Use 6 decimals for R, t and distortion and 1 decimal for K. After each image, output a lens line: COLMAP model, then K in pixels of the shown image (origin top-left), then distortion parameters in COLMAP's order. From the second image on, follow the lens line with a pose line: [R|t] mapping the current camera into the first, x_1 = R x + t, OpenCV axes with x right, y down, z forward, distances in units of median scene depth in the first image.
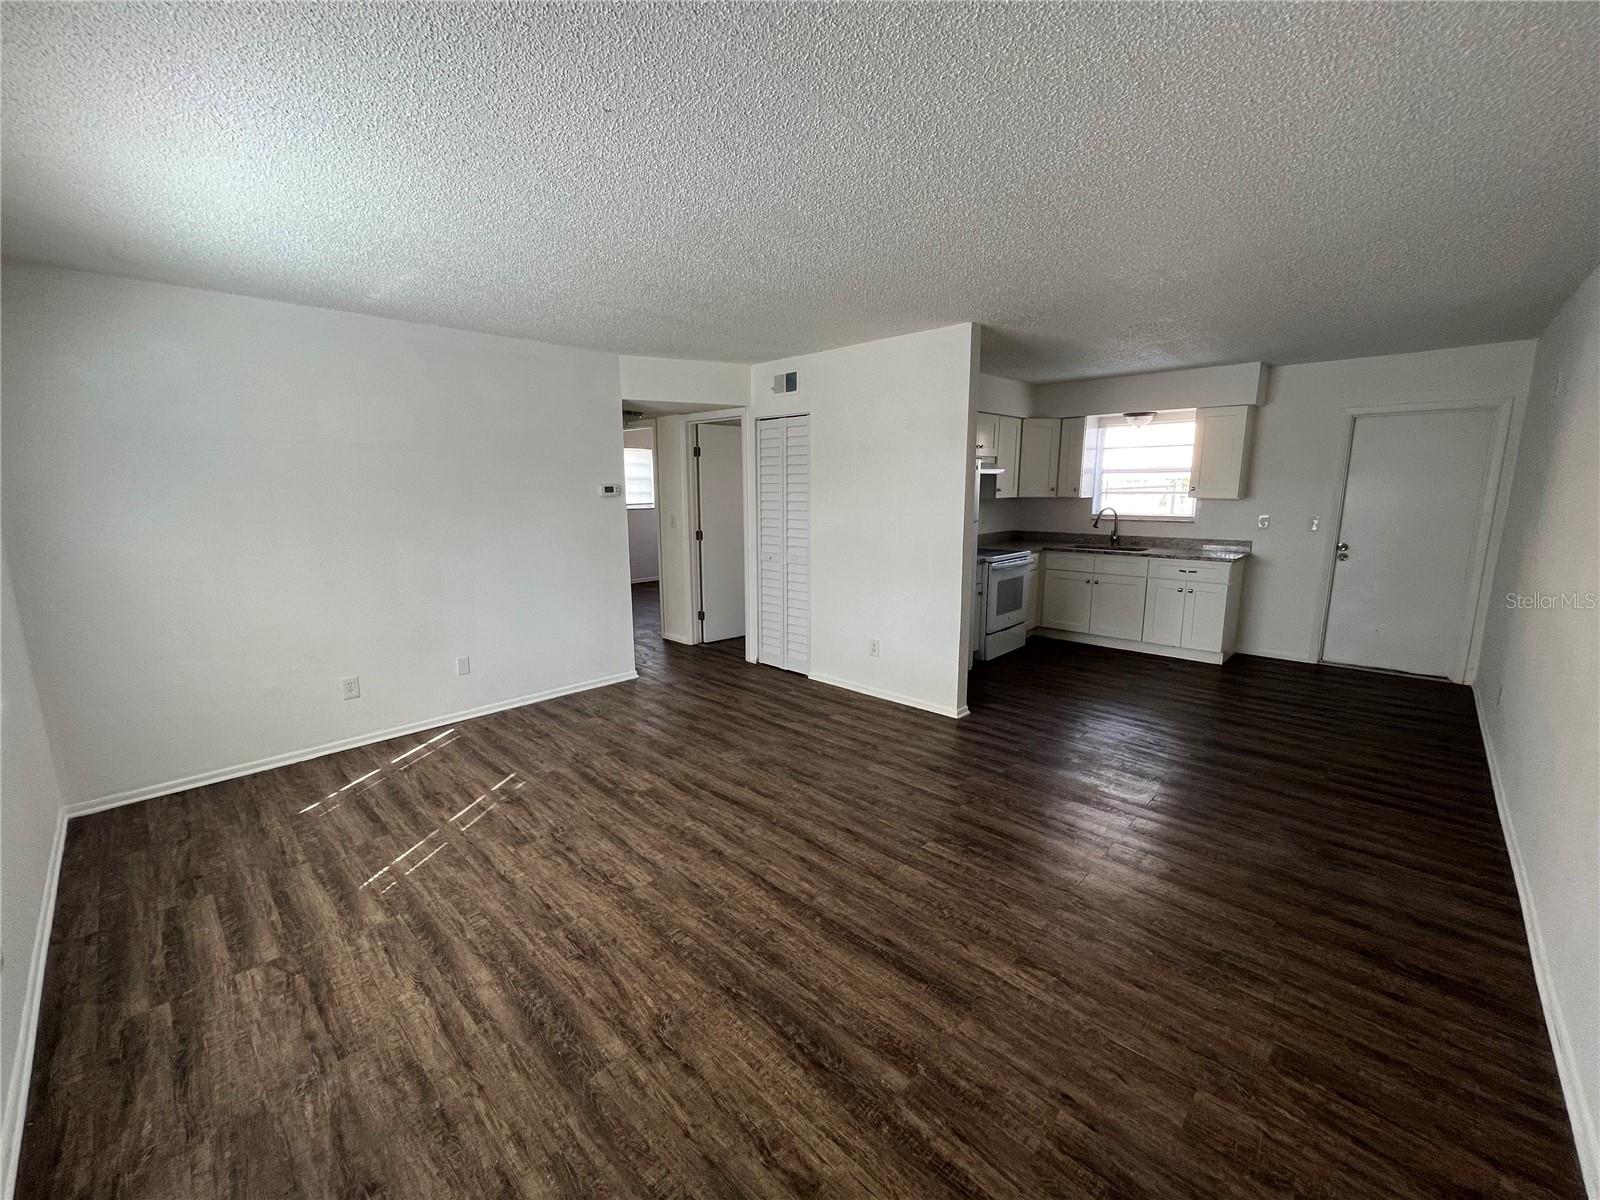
lens RADIAL K [[644.9, 0, 800.1], [0, 644.9, 597.7], [0, 0, 1]] dist [-0.003838, -0.000145]
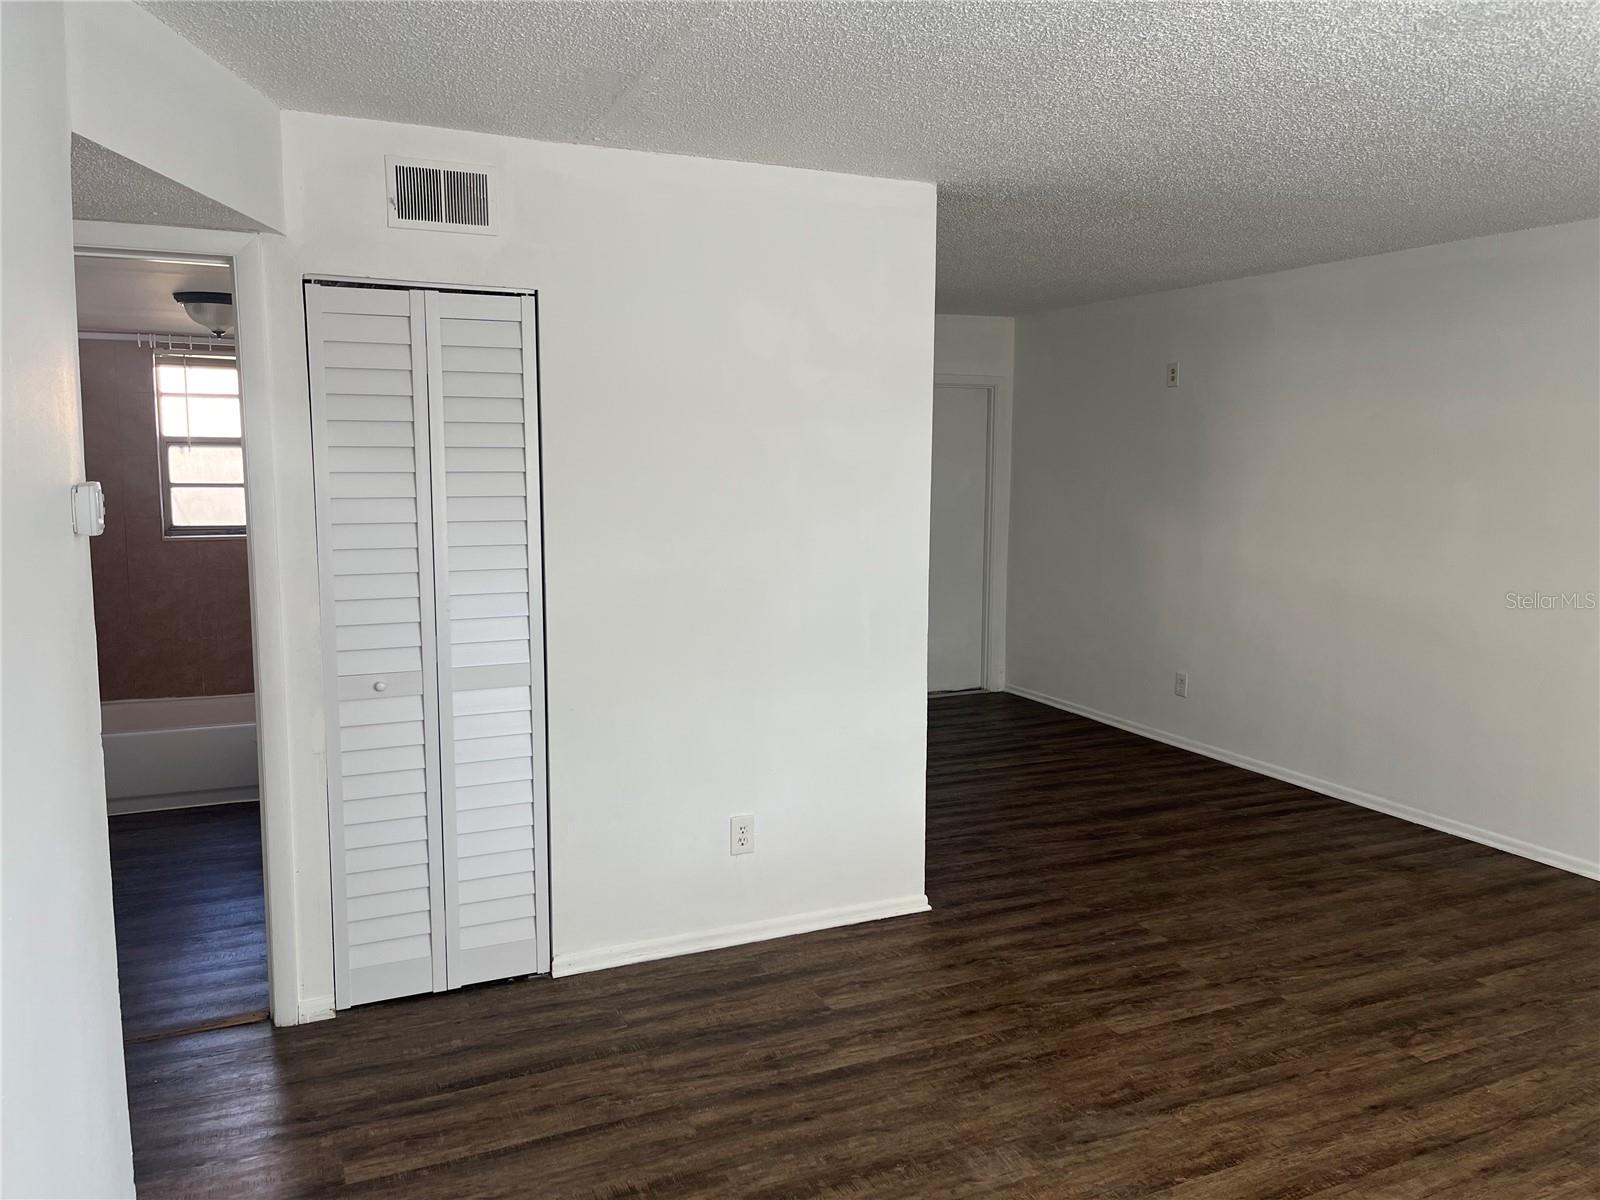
lens RADIAL K [[1209.9, 0, 809.0], [0, 1209.9, 599.1], [0, 0, 1]] dist [0.060258, -0.079553]
pose [[0.367949, -0.103122, 0.924110, -0.799003], [0.155964, 0.986596, 0.047995, -0.149449], [-0.916673, 0.126468, 0.379100, 0.776415]]
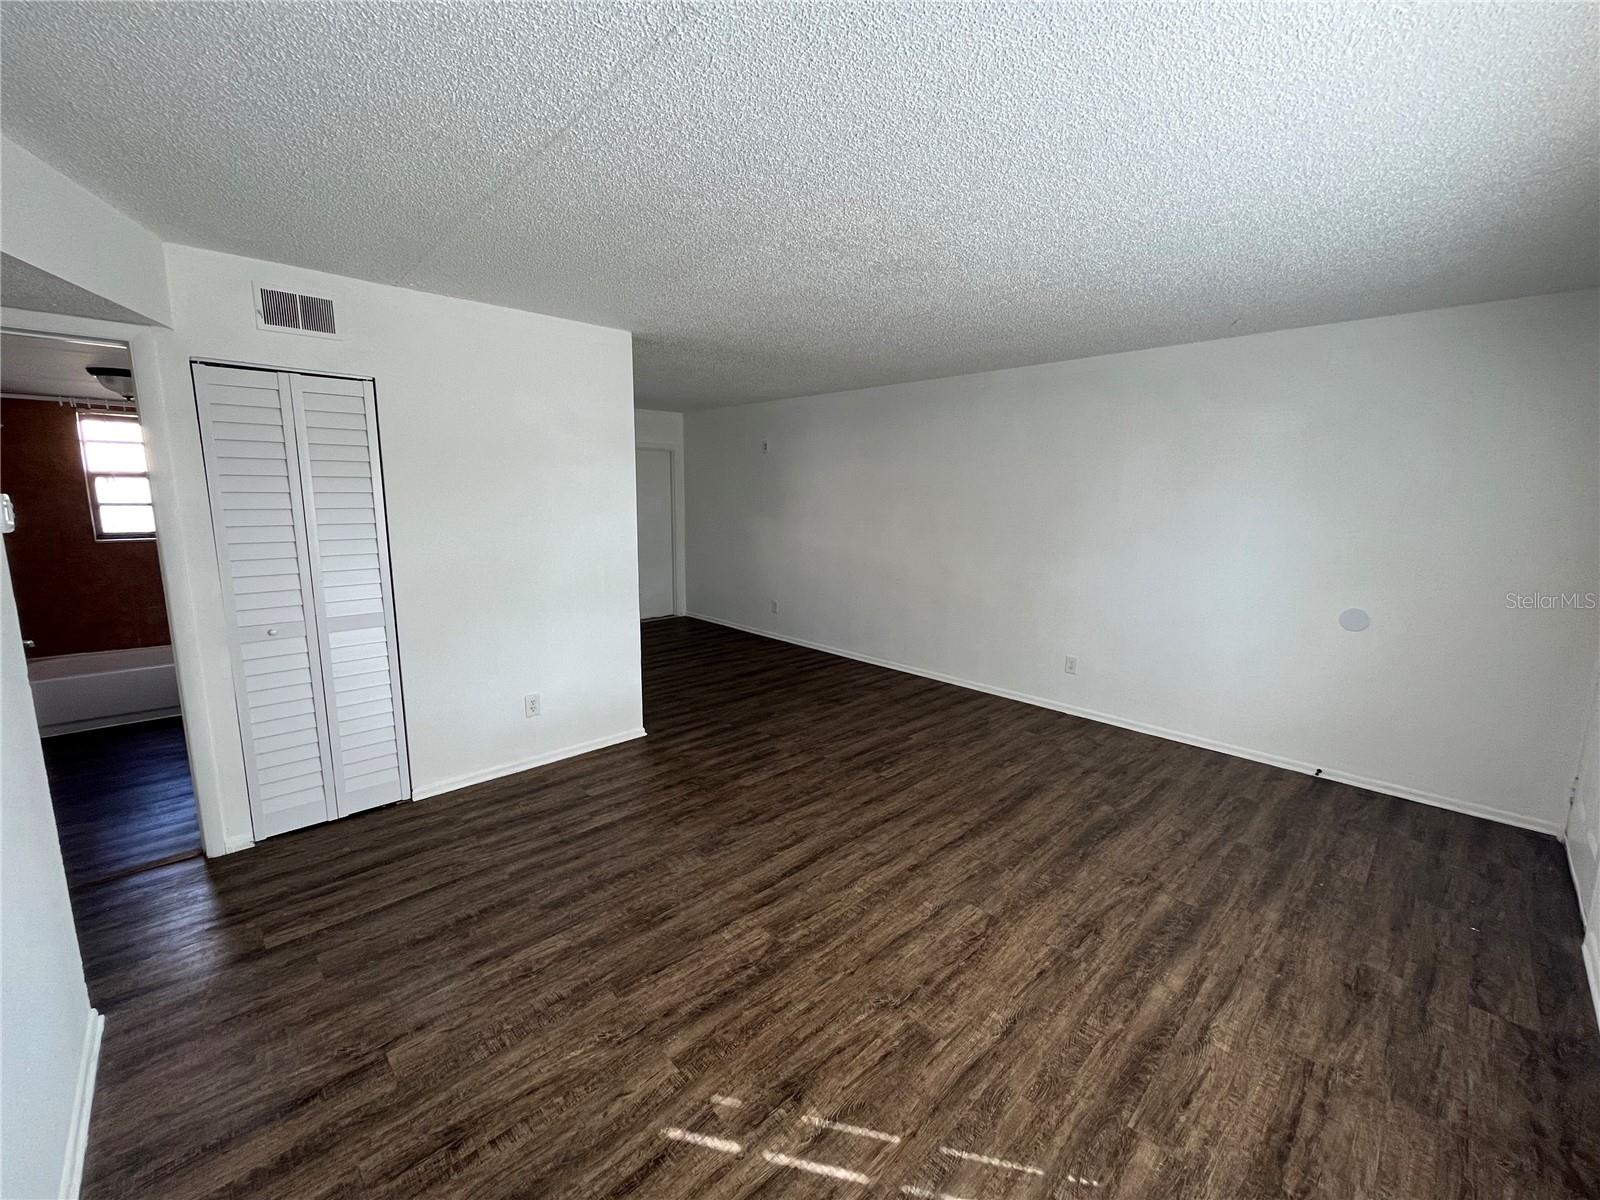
lens RADIAL K [[644.9, 0, 800.7], [0, 644.9, 597.3], [0, 0, 1]] dist [-0.003838, -0.000145]
pose [[0.041650, -0.154599, 0.987099, -0.781250], [0.162566, 0.975840, 0.145976, -0.139639], [-0.985818, 0.154389, 0.065776, 0.769208]]
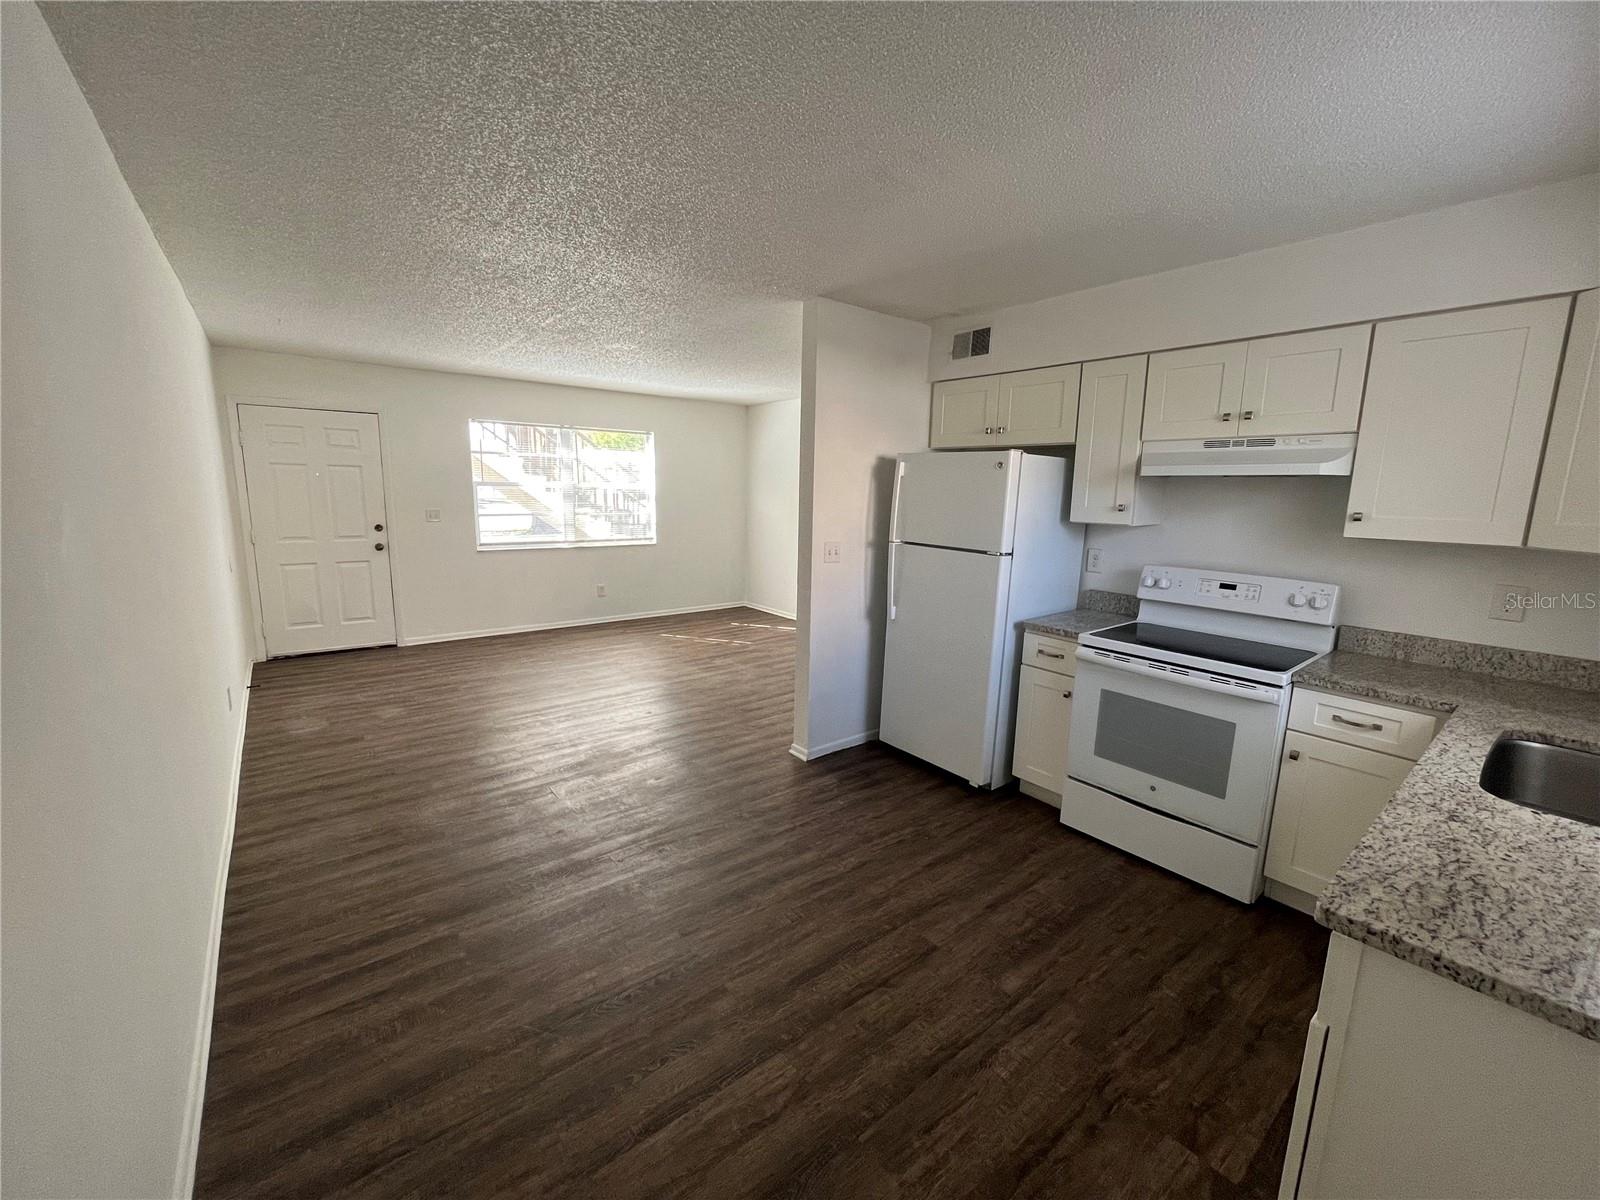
lens RADIAL K [[644.9, 0, 799.0], [0, 644.9, 597.1], [0, 0, 1]] dist [-0.003838, -0.000145]
pose [[-0.134750, 0.168771, -0.976401, 1.227620], [-0.193576, 0.961918, 0.192983, -0.217827], [0.971787, 0.215012, -0.096948, 1.206138]]
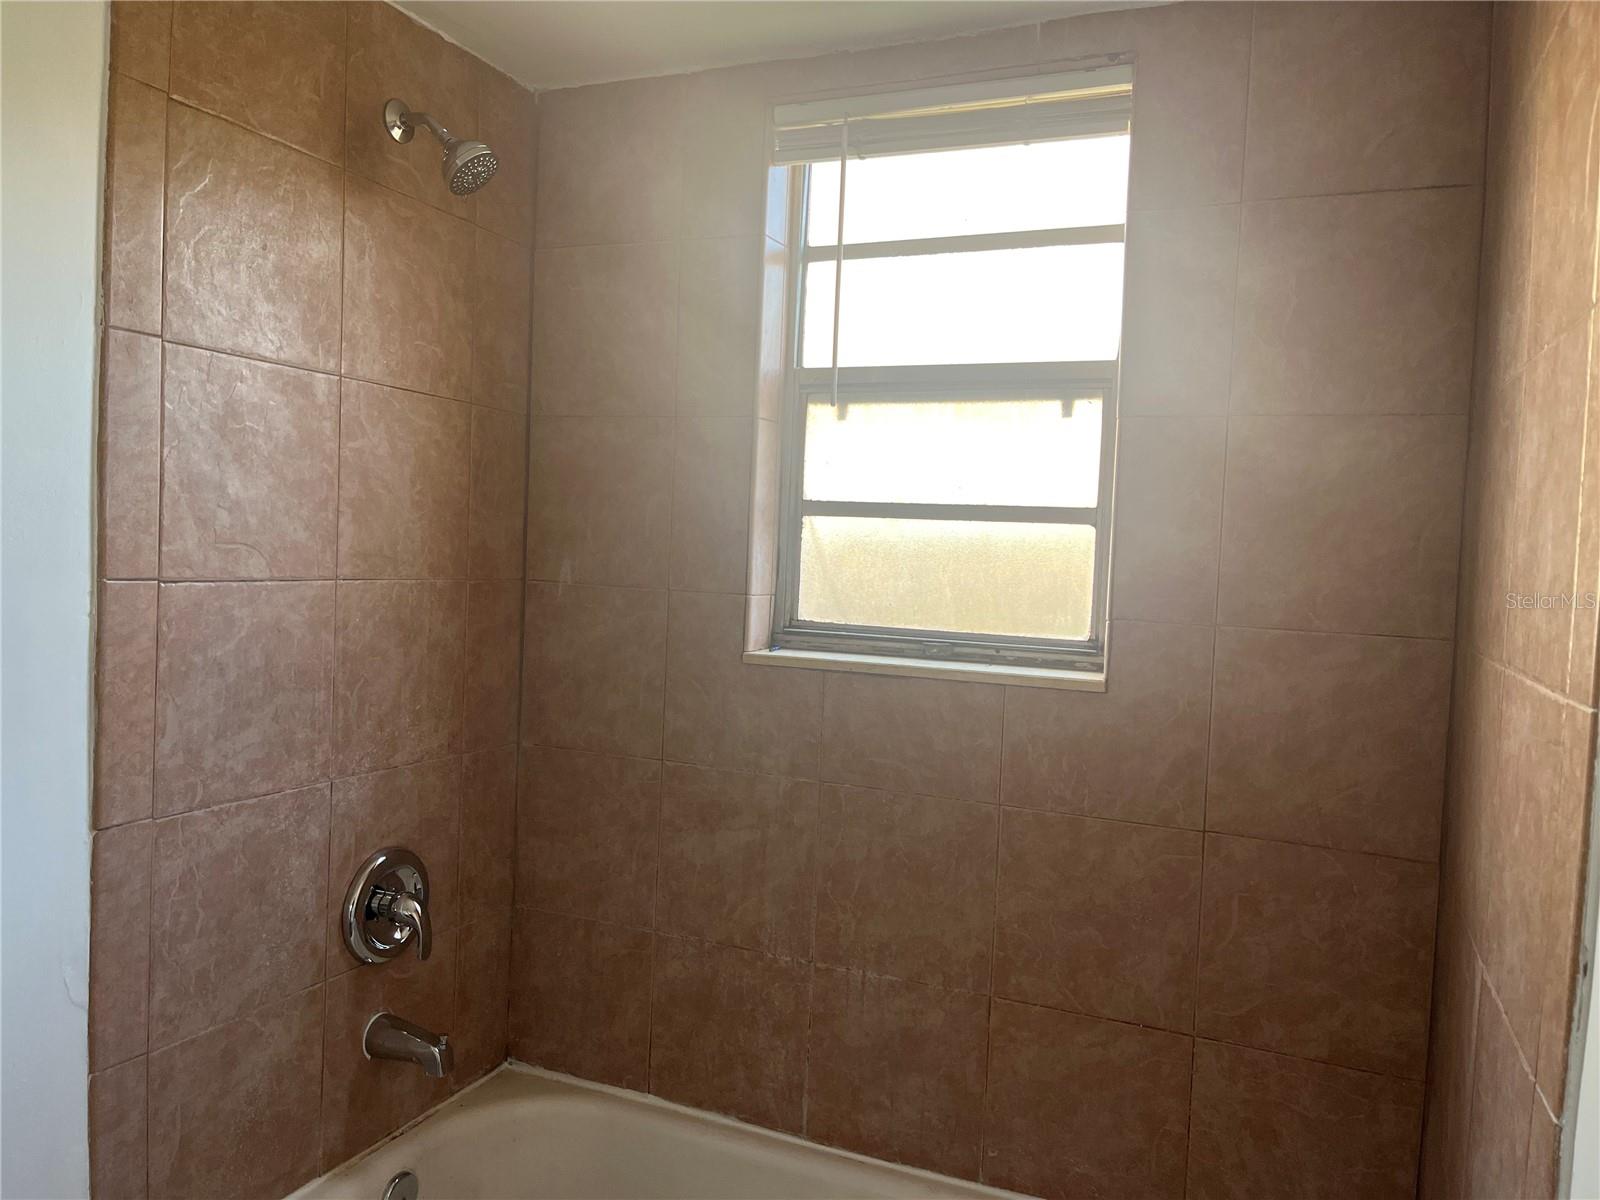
lens RADIAL K [[1209.9, 0, 796.2], [0, 1209.9, 596.4], [0, 0, 1]] dist [0.060258, -0.079553]
pose [[0.937964, 0.021872, 0.346041, 0.174578], [0.019492, 0.993104, -0.115604, -0.242494], [-0.346184, 0.115178, 0.931070, 1.598665]]
